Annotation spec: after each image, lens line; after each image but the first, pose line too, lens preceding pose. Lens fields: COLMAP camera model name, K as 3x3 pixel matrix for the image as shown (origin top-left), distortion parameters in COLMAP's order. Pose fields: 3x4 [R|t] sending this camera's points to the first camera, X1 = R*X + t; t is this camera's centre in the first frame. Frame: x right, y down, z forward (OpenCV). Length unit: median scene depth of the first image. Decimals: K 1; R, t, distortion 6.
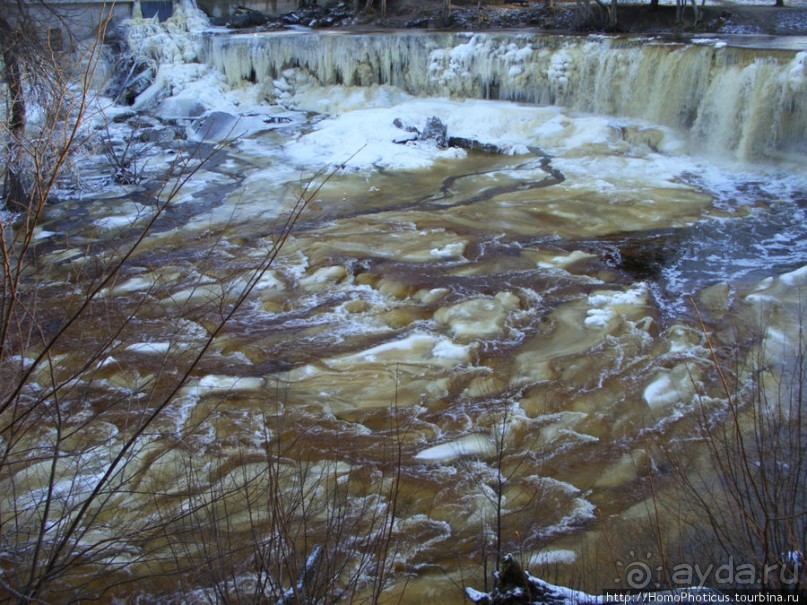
lens RADIAL K [[810.4, 0, 412.7], [0, 810.4, 298.5], [0, 0, 1]] dist [-0.200794, 0.240402]
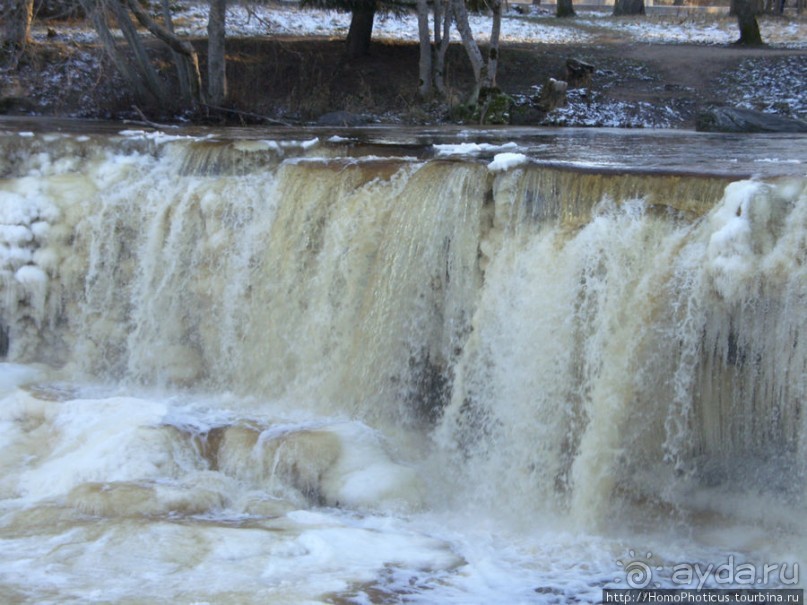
lens RADIAL K [[2689.1, 0, 403.5], [0, 2689.1, 302.5], [0, 0, 1]] dist [0.434885, 1.244226]
pose [[0.970893, 0.003124, 0.239493, 0.078728], [0.058517, 0.966519, -0.249835, 0.000406], [-0.232255, 0.256577, 0.938203, 0.001986]]
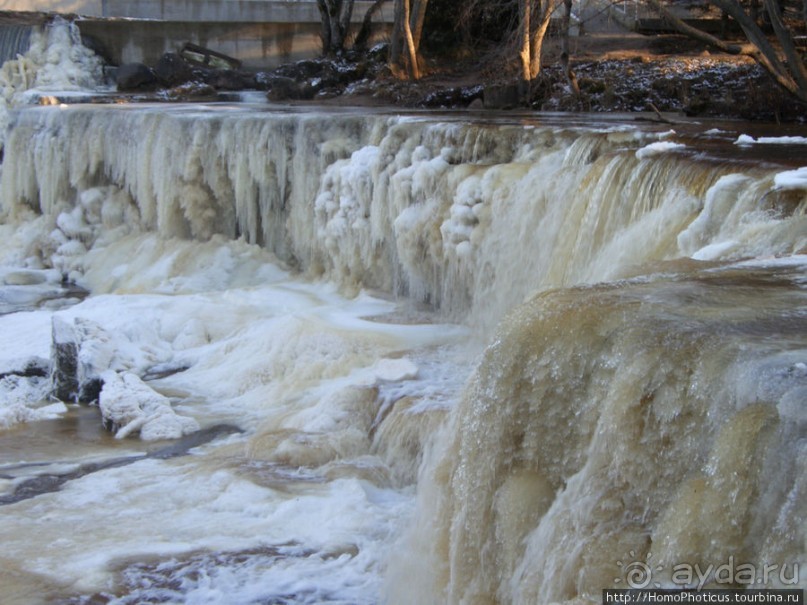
lens RADIAL K [[1900.3, 0, 403.5], [0, 1900.3, 302.5], [0, 0, 1]] dist [0.110738, 0.629168]
pose [[0.823539, 0.086086, -0.560689, 0.618549], [-0.216463, 0.961315, -0.170344, -0.105786], [0.524335, 0.261653, 0.810315, 0.320329]]
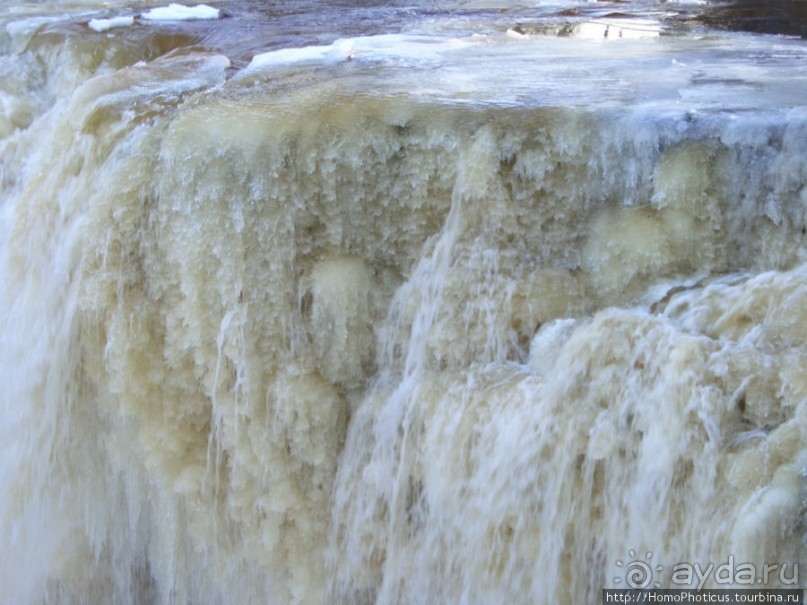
lens RADIAL K [[2689.1, 0, 403.5], [0, 2689.1, 302.5], [0, 0, 1]] dist [0.434885, 1.244226]
pose [[0.953232, -0.052458, 0.297651, 0.373953], [0.106867, 0.979705, -0.169578, -0.053683], [-0.282715, 0.193456, 0.939493, 0.159698]]
